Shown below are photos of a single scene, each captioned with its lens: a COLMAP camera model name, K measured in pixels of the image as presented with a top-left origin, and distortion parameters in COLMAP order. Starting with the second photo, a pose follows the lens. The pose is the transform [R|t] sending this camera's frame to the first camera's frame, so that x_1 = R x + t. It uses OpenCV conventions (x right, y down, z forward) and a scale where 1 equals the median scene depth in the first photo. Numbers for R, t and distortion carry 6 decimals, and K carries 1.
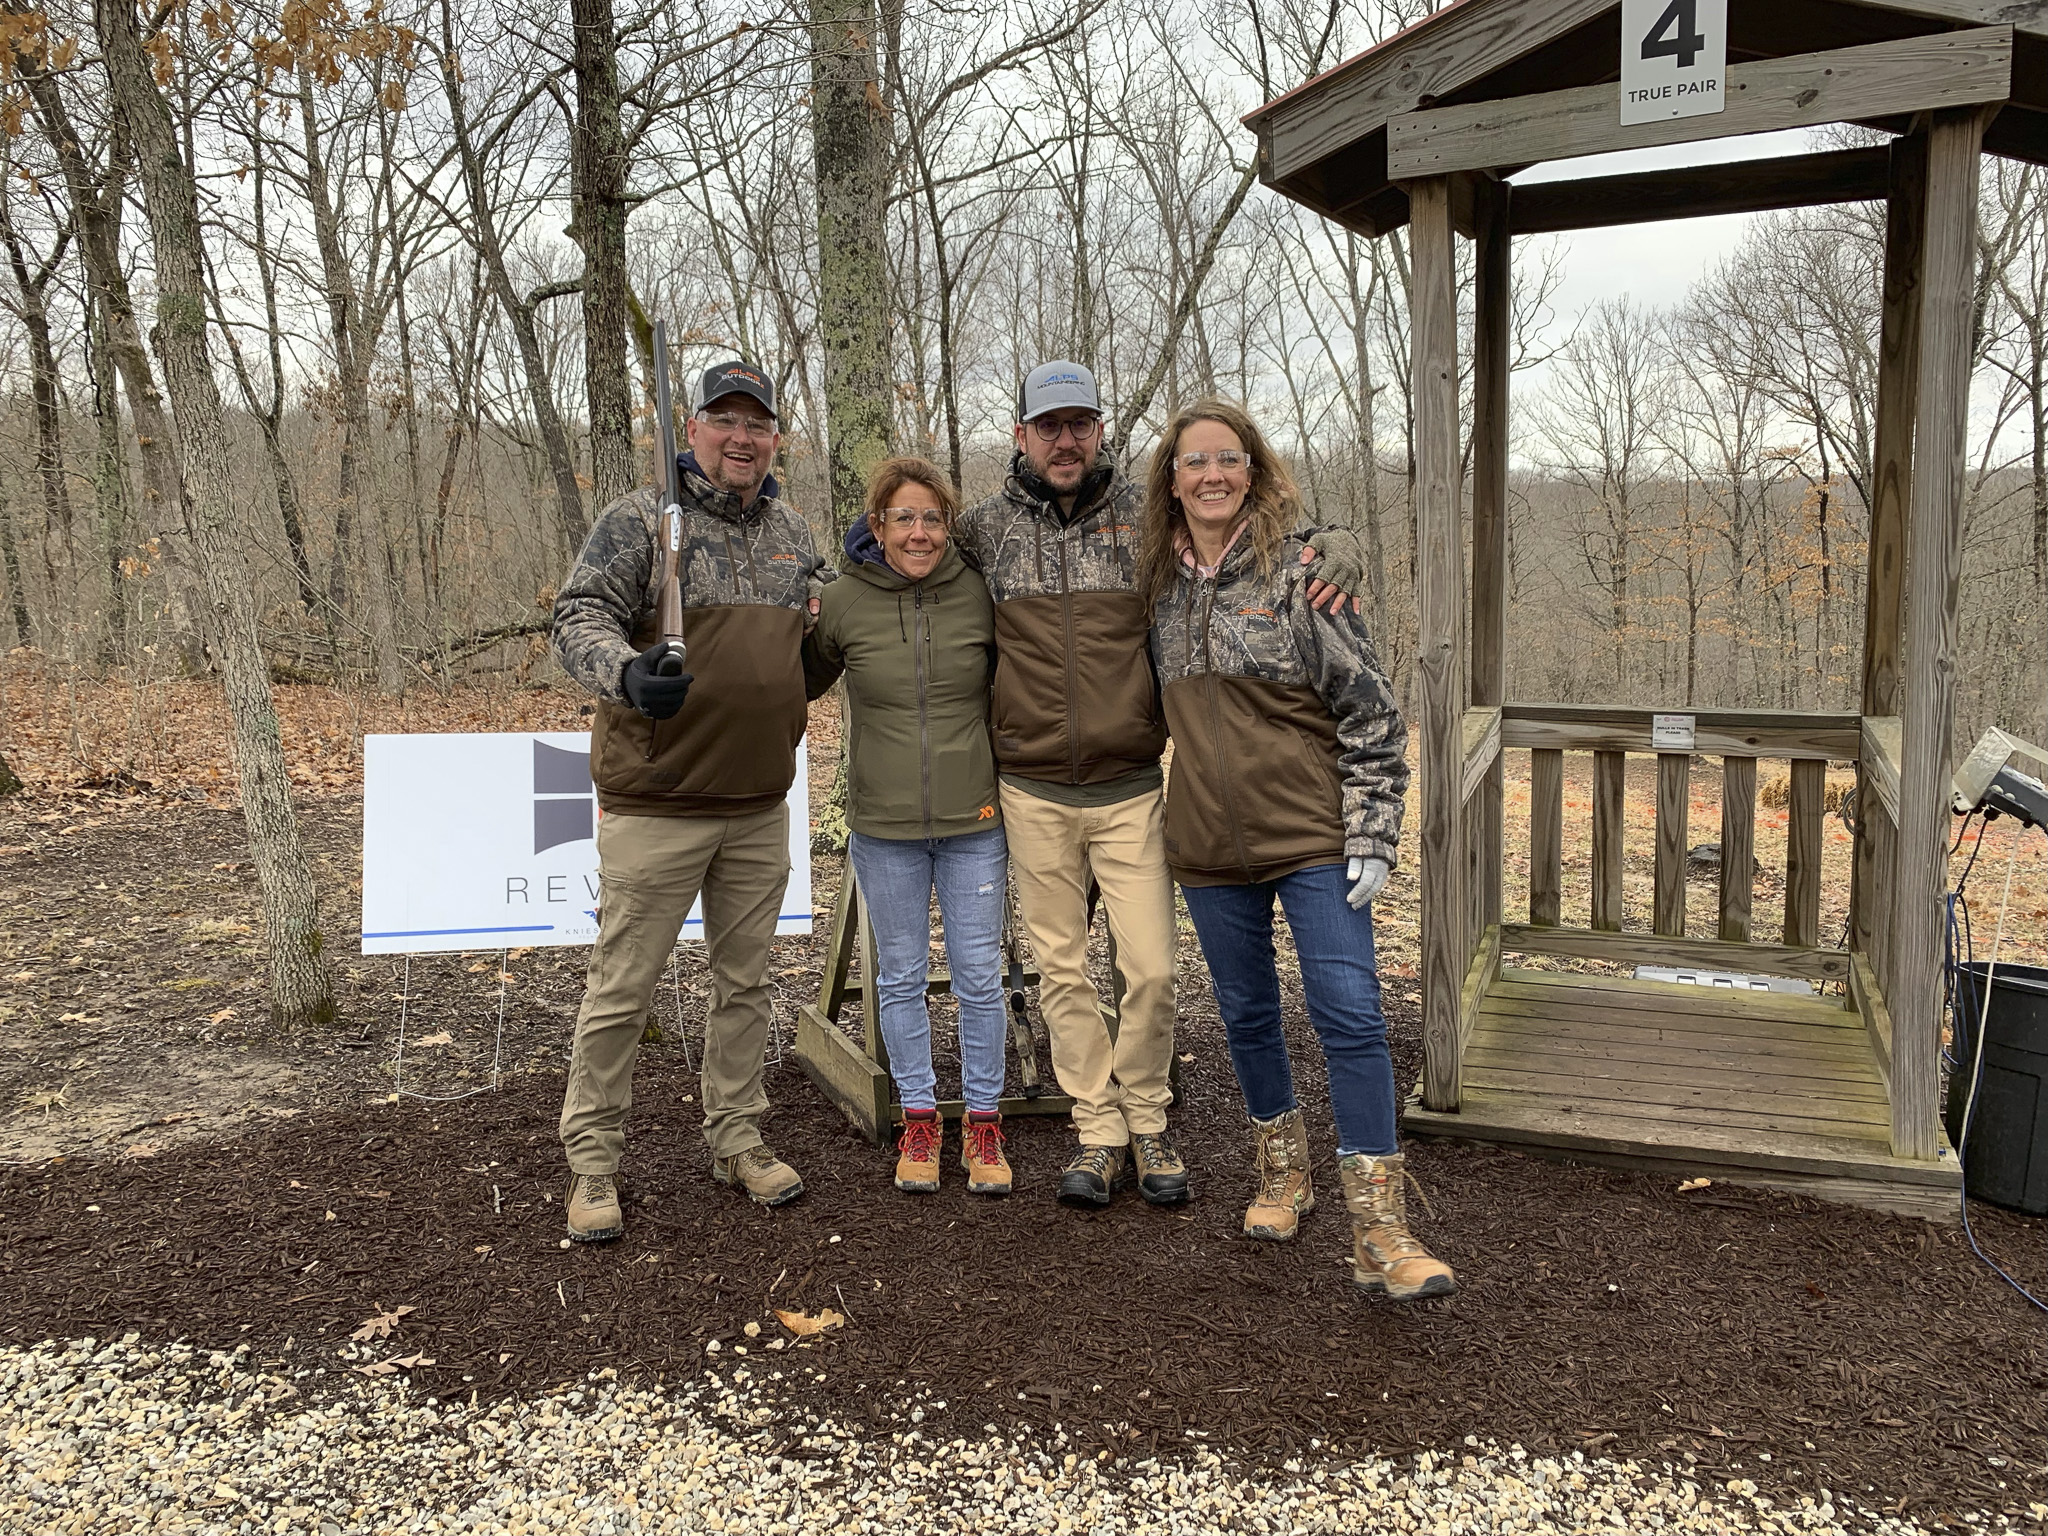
lens RADIAL K [[1556.1, 0, 1012.5], [0, 1556.1, 757.3], [0, 0, 1]] dist [0.035408, -0.035980]
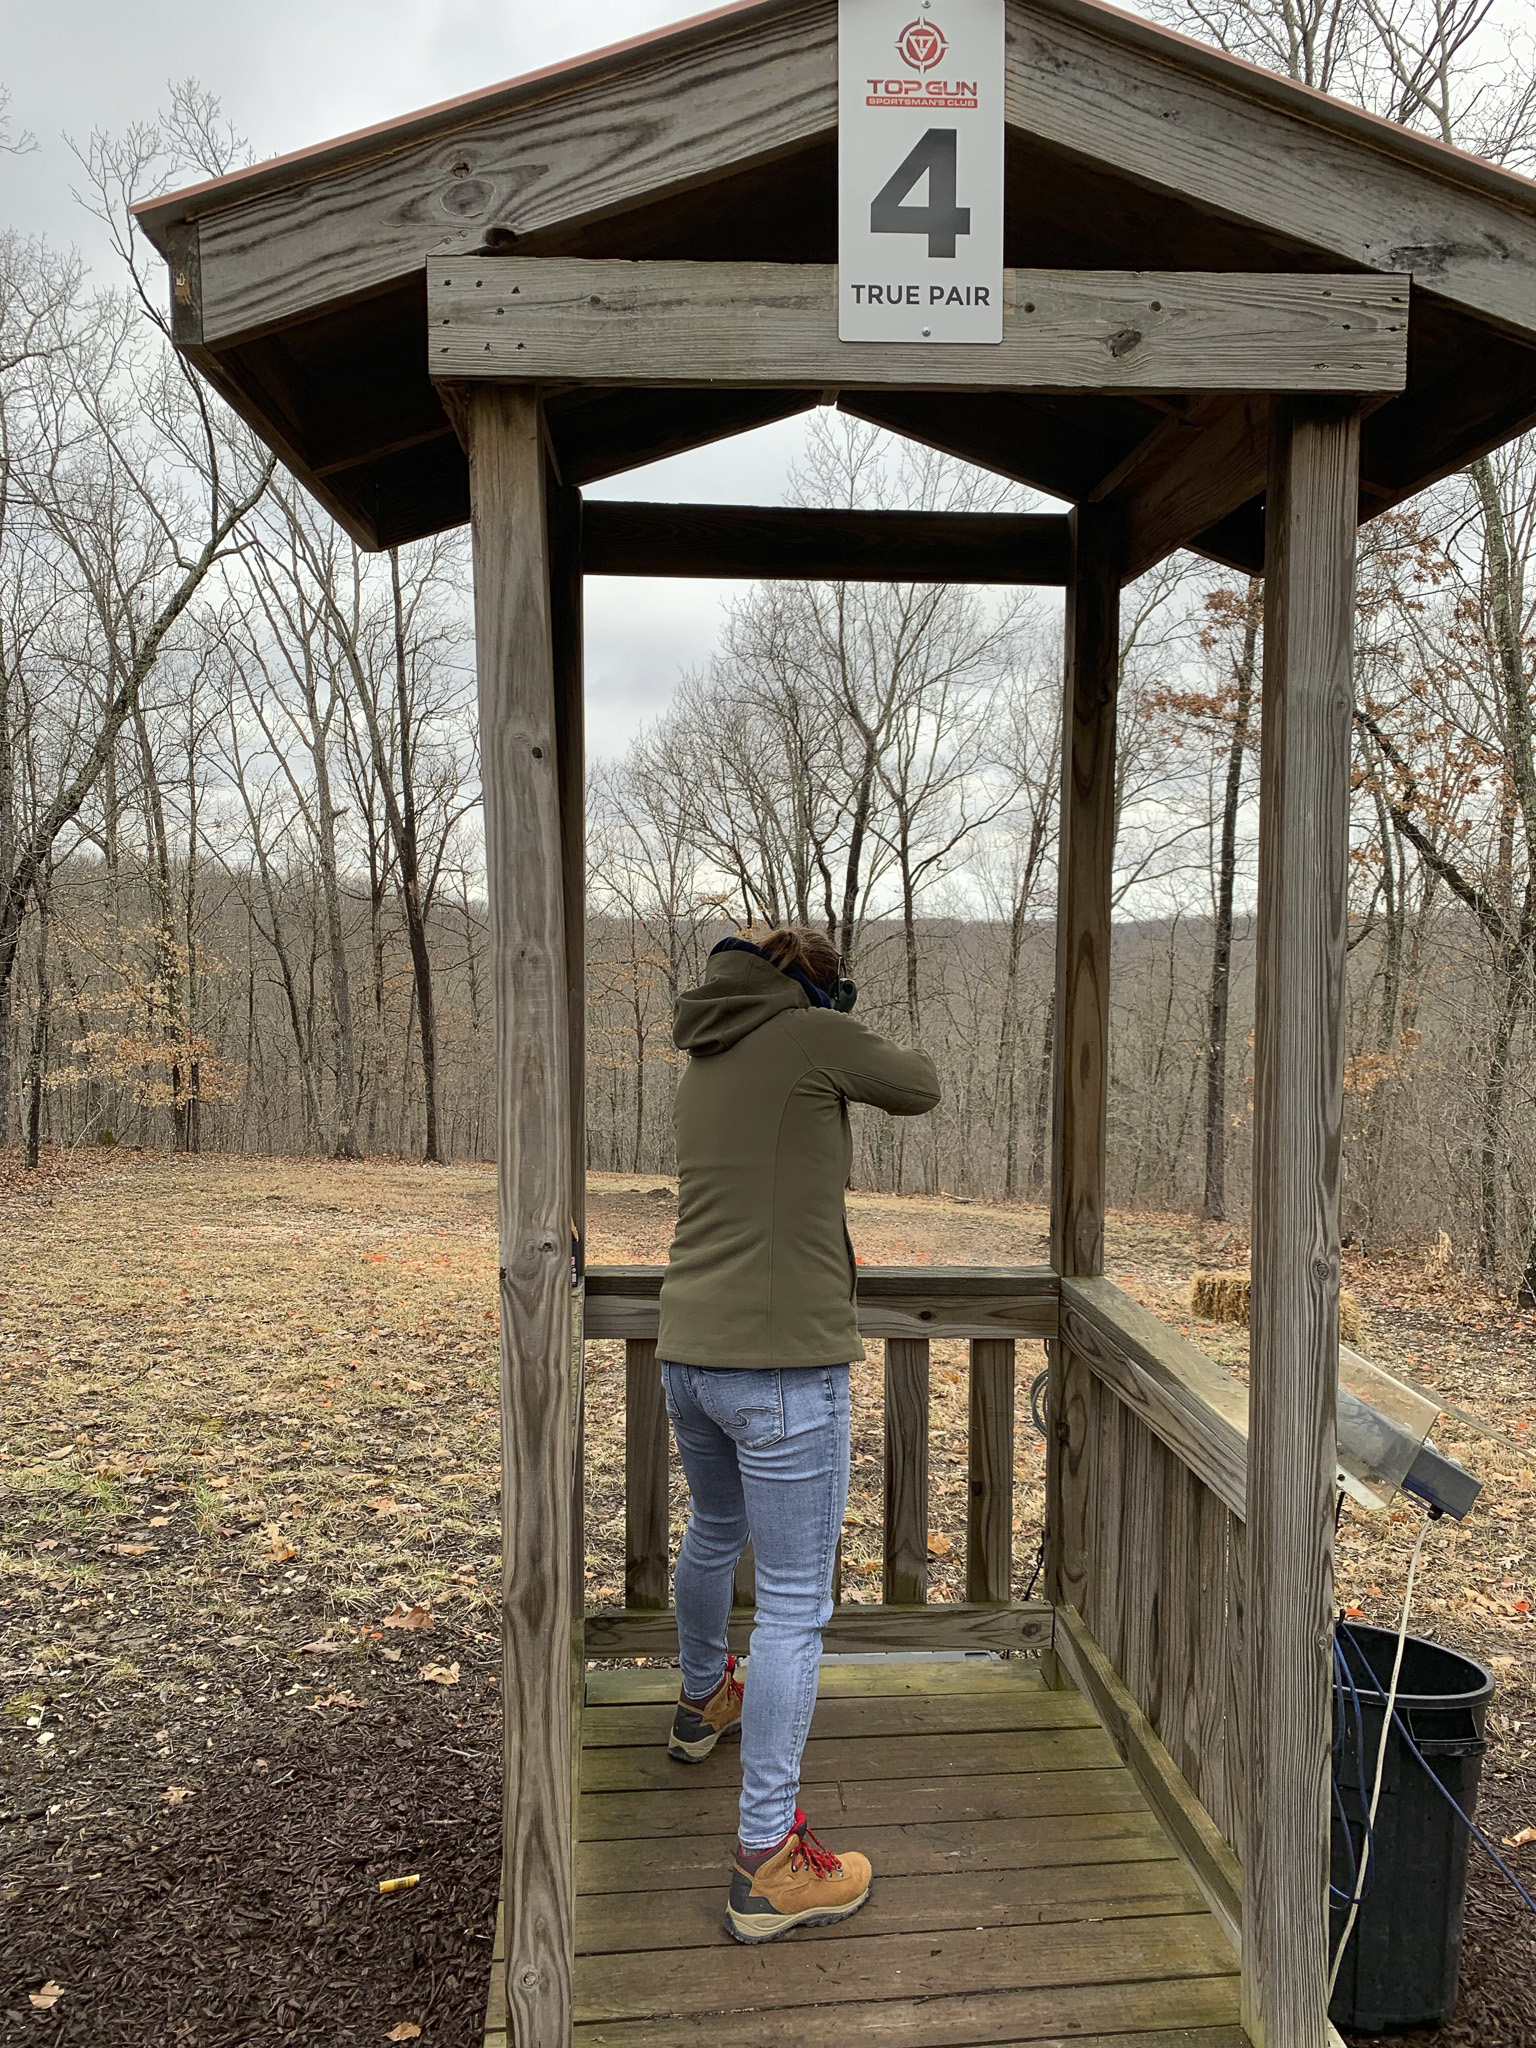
lens RADIAL K [[1556.1, 0, 757.0], [0, 1556.1, 1014.5], [0, 0, 1]] dist [0.035408, -0.035980]
pose [[0.881699, 0.014452, 0.471590, 0.072535], [0.035275, 0.994714, -0.096434, -0.078863], [-0.470491, 0.101661, 0.876529, 0.401683]]
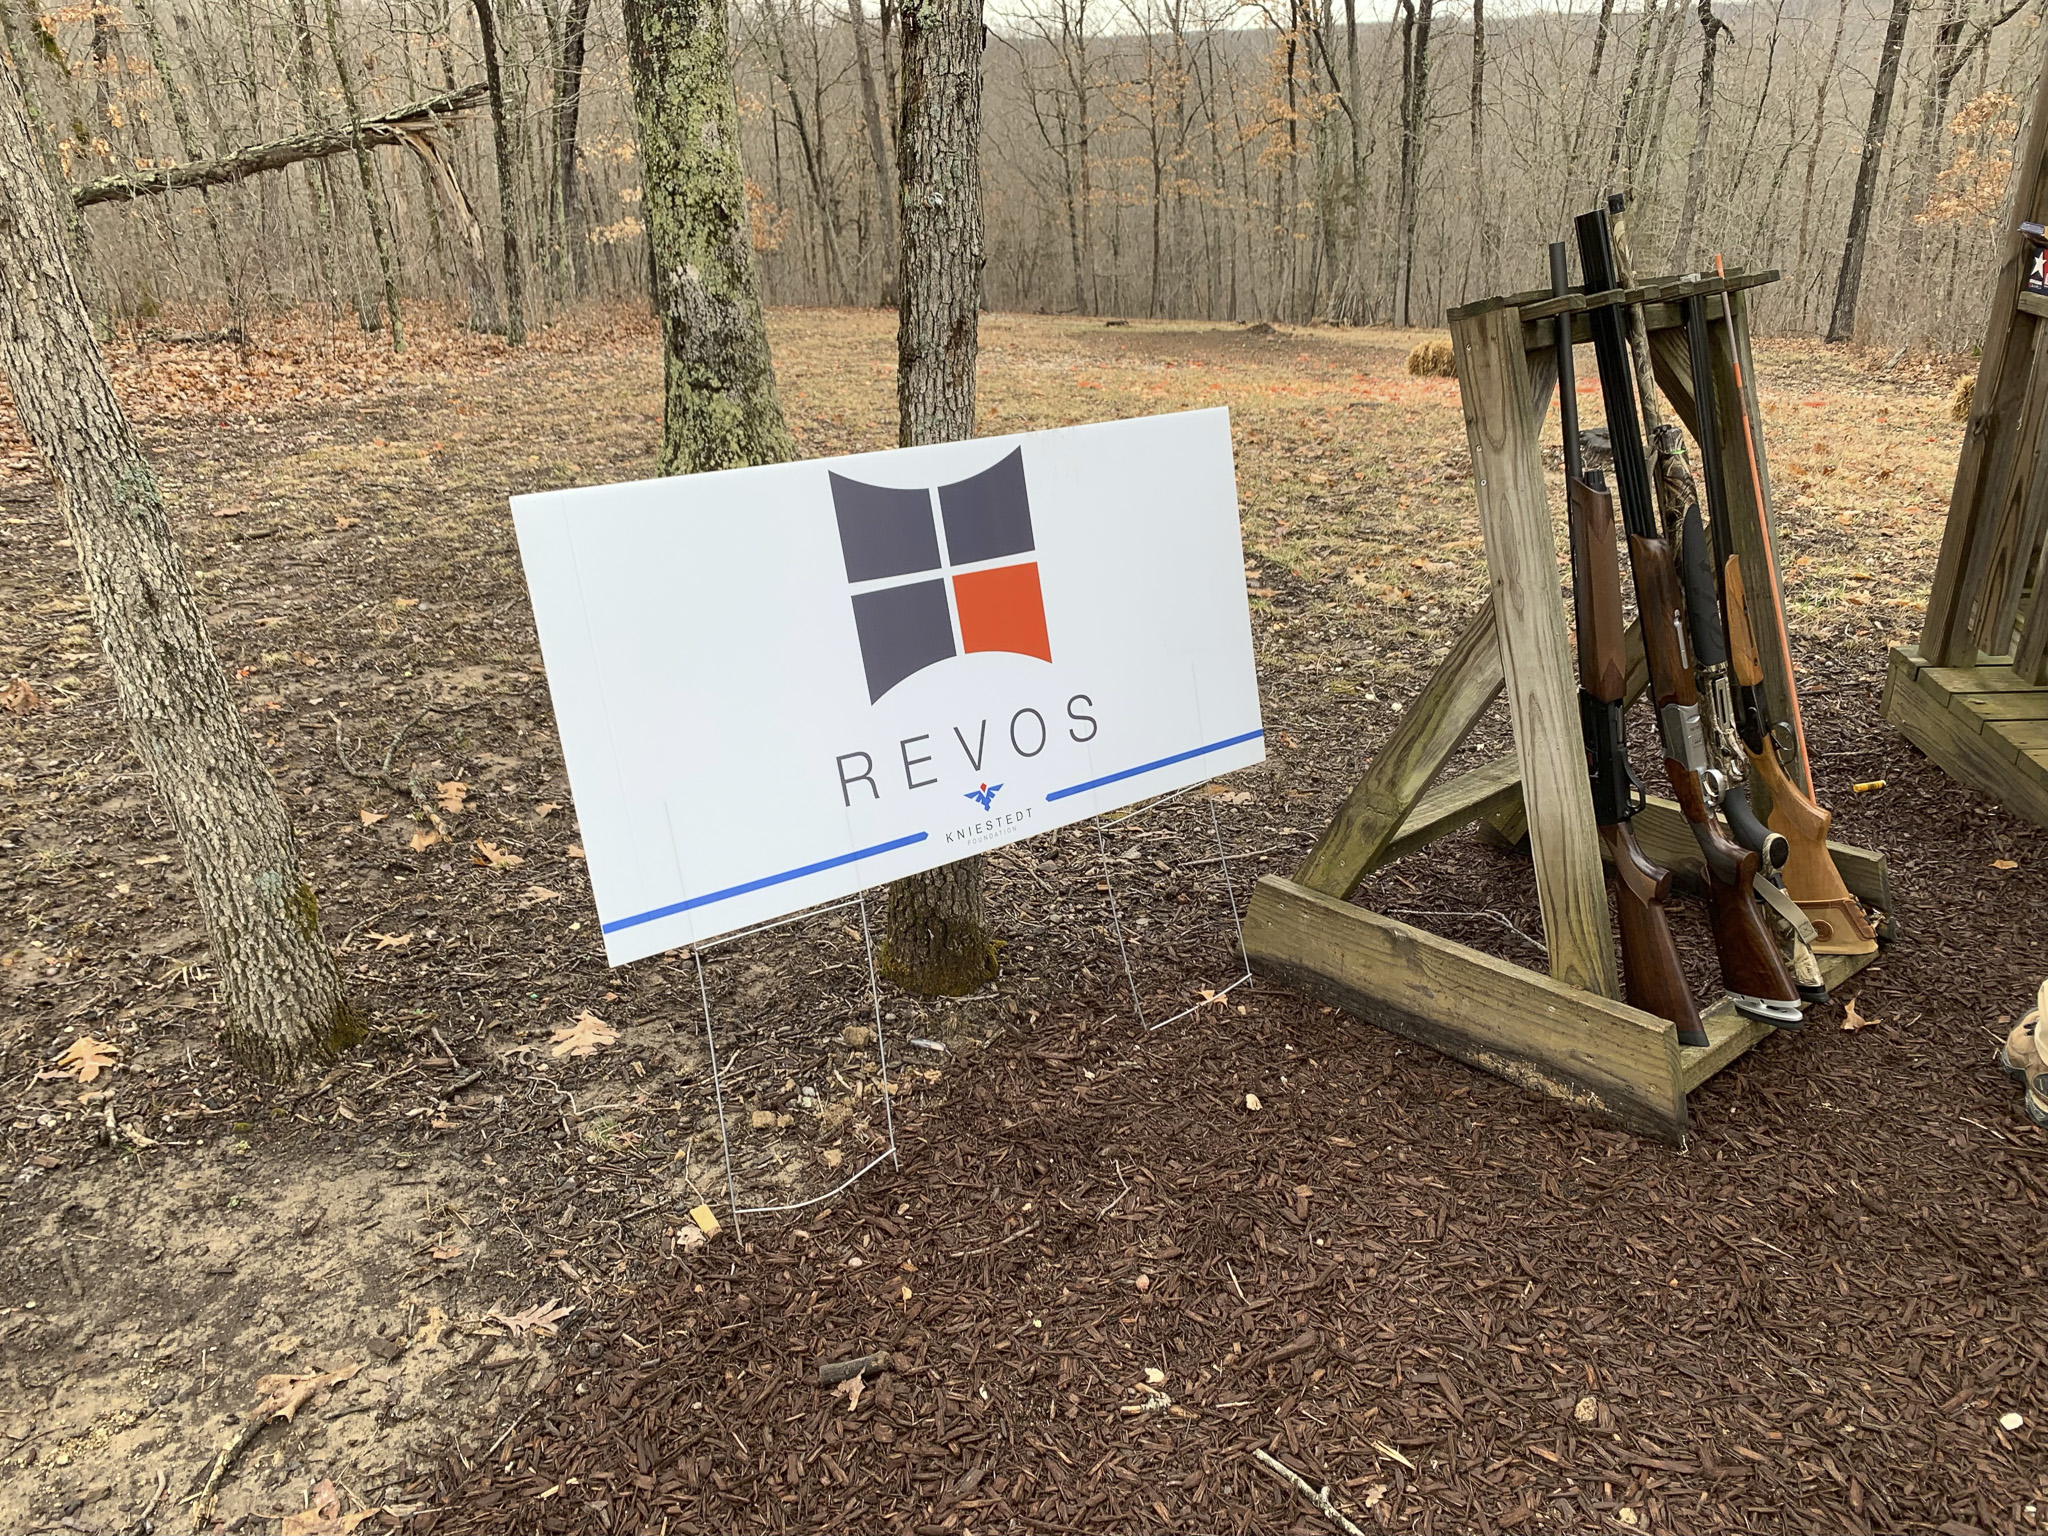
lens RADIAL K [[1556.1, 0, 1019.4], [0, 1556.1, 750.1], [0, 0, 1]] dist [0.035408, -0.035980]
pose [[0.933376, -0.149264, 0.326390, -0.408803], [0.062650, 0.963213, 0.261333, -0.050159], [-0.353391, -0.223473, 0.908391, 0.495936]]
